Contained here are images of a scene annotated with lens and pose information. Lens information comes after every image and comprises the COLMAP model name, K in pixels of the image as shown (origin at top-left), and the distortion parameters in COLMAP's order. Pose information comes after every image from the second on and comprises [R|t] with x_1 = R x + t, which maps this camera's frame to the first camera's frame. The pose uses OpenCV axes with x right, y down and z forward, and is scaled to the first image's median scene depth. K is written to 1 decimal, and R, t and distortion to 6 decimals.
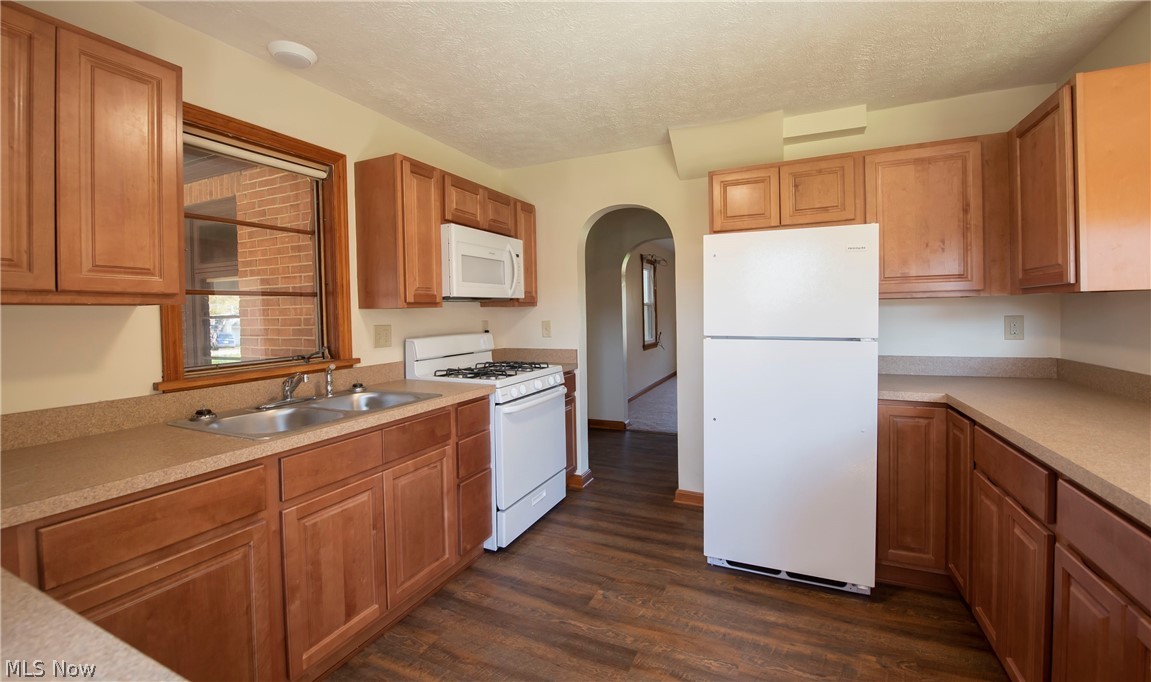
lens RADIAL K [[471.3, 0, 577.0], [0, 471.3, 319.5], [0, 0, 1]] dist [-0.015079, -0.002028]
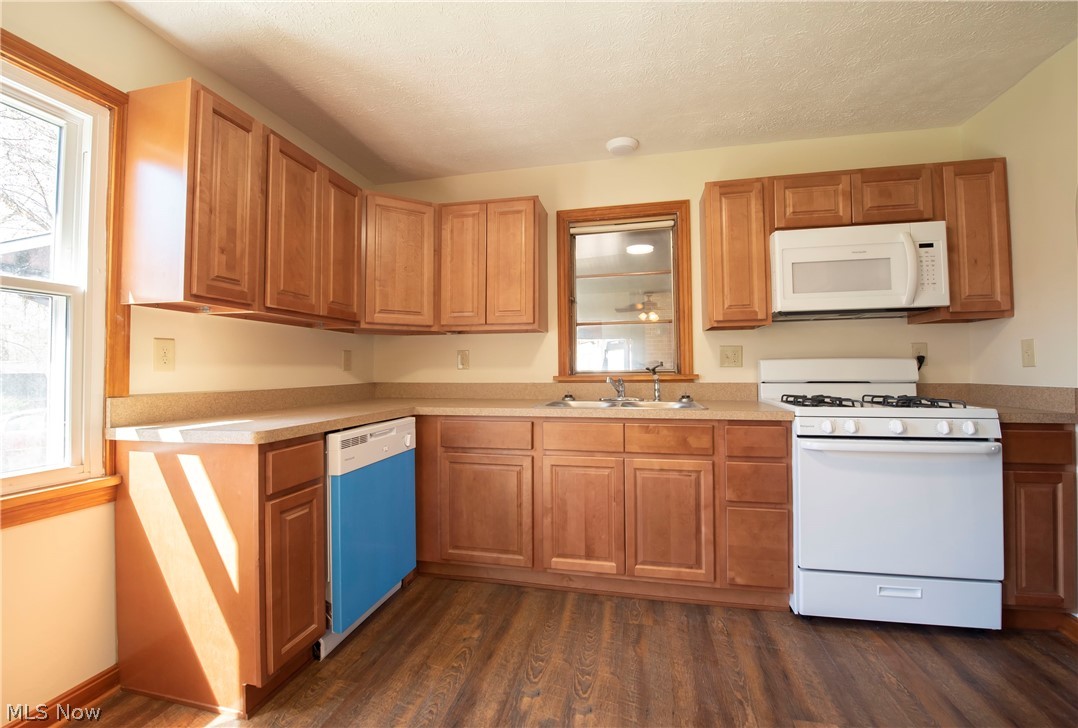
lens RADIAL K [[455.0, 0, 541.6], [0, 455.0, 356.5], [0, 0, 1]] dist [-0.018098, -0.001443]
pose [[0.218794, -0.009345, -0.975726, 0.541272], [-0.013143, 0.999835, -0.012523, 0.060958], [0.975683, 0.015564, 0.218635, 0.413962]]
